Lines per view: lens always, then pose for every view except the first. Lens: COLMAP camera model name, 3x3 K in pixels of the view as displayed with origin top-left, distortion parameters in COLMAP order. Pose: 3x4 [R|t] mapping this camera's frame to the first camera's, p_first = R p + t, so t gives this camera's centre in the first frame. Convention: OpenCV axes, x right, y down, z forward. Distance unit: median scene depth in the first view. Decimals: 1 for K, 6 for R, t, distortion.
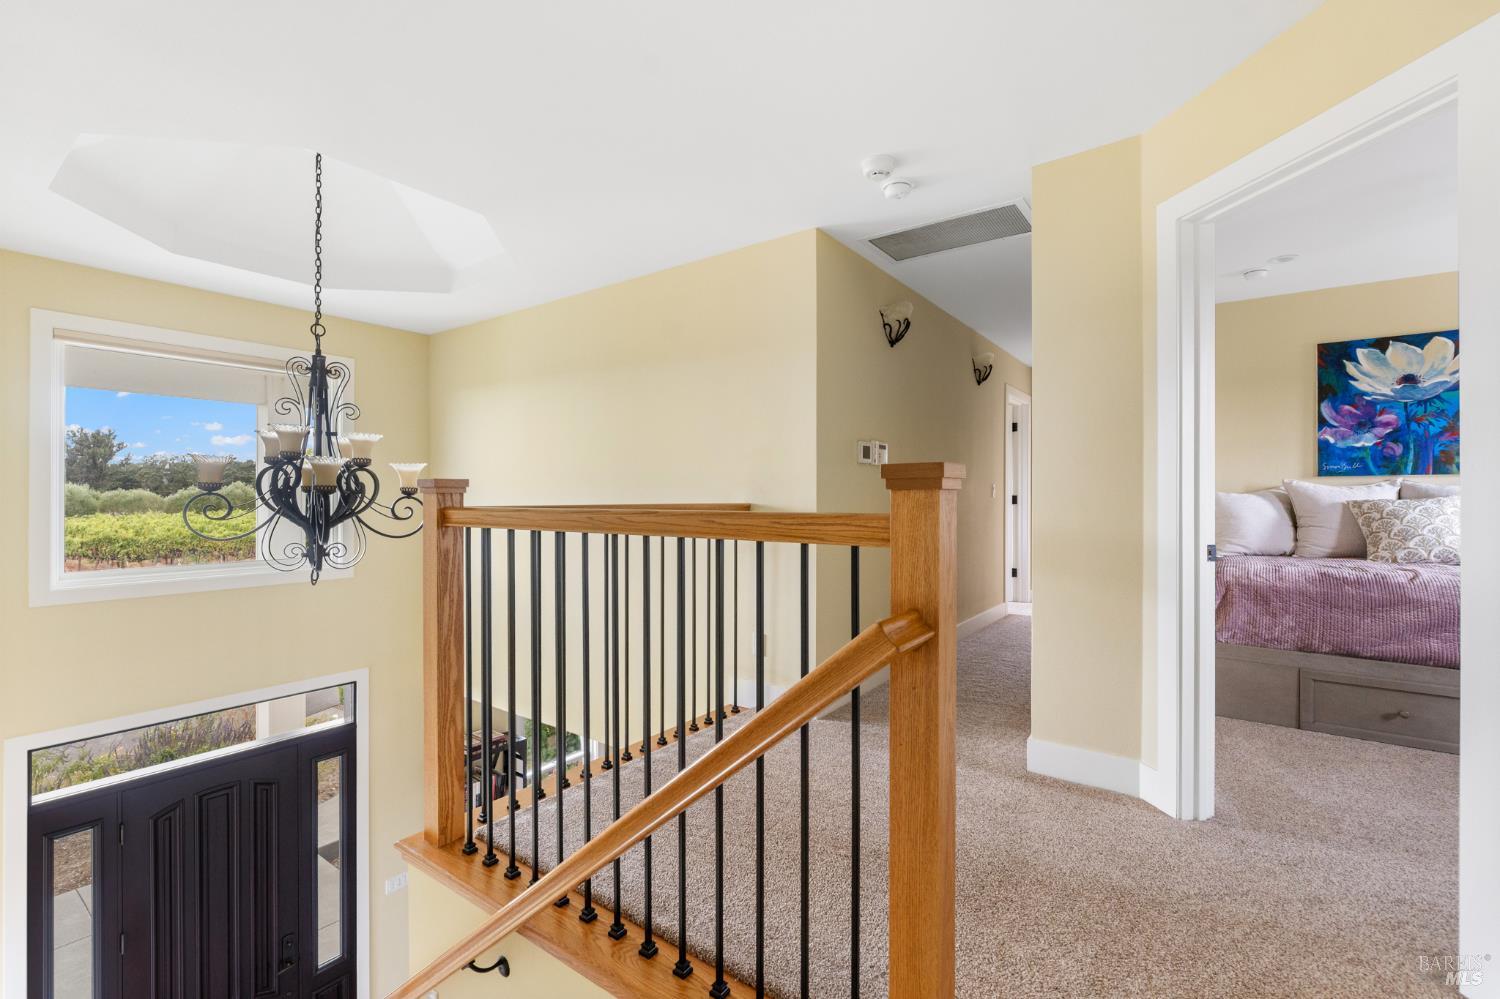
lens RADIAL K [[661.0, 0, 744.2], [0, 661.0, 498.8], [0, 0, 1]] dist [-0.008731, 0.001957]
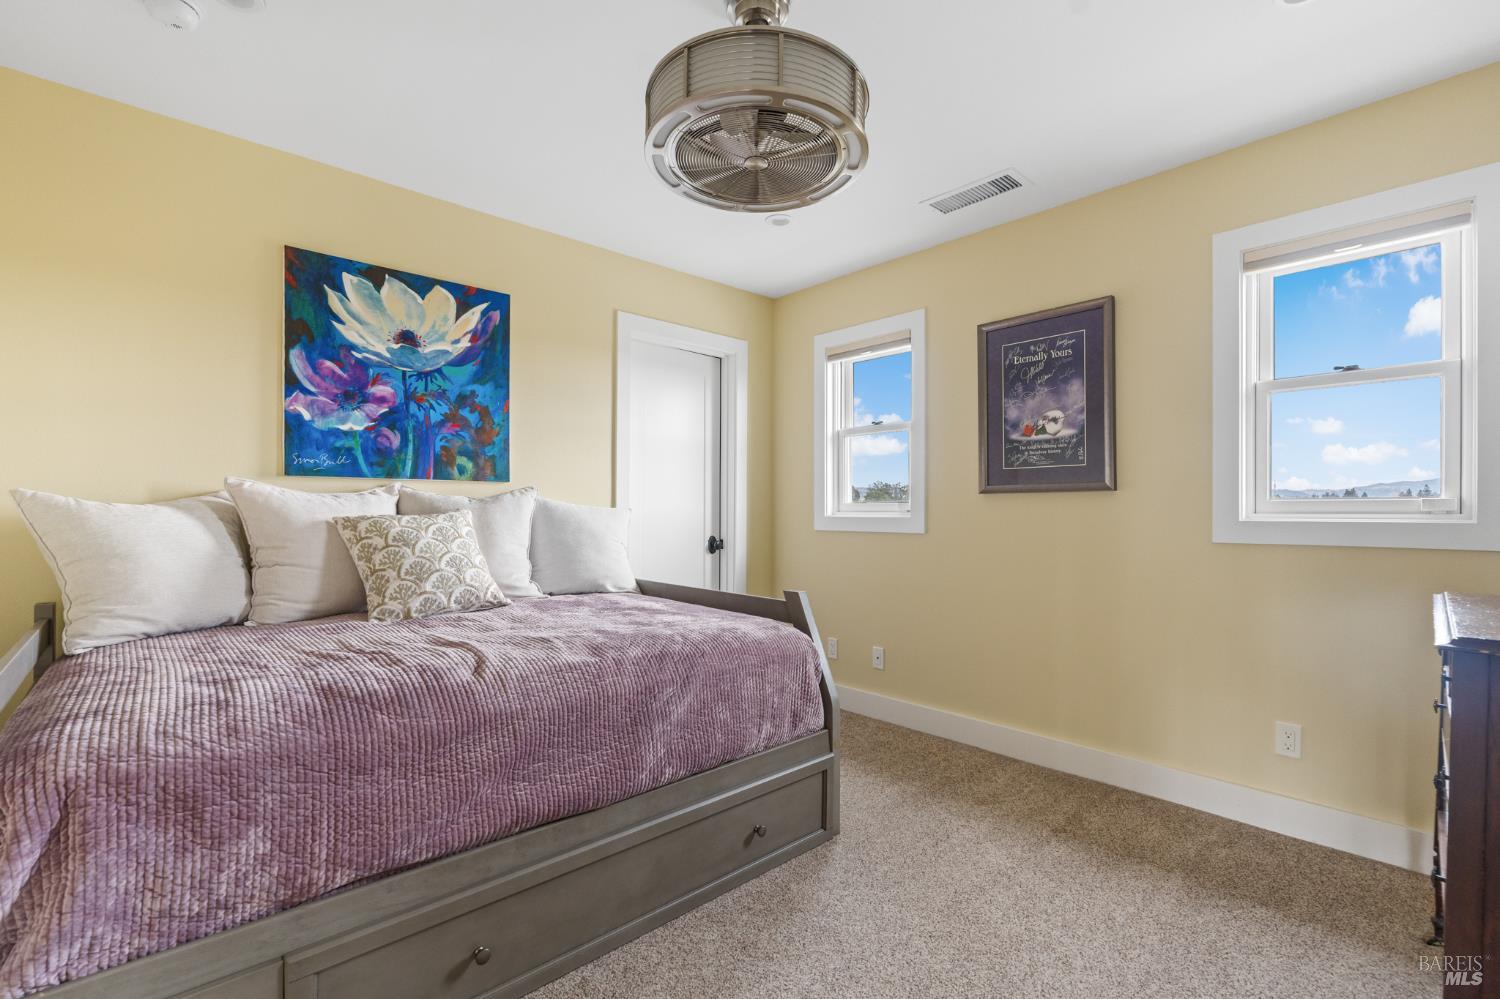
lens RADIAL K [[661.0, 0, 743.6], [0, 661.0, 508.9], [0, 0, 1]] dist [-0.008731, 0.001957]
pose [[0.201446, 0.001942, 0.979498, 0.409540], [0.000874, 0.999997, -0.002162, -0.003284], [-0.979499, 0.001292, 0.201444, 0.516056]]
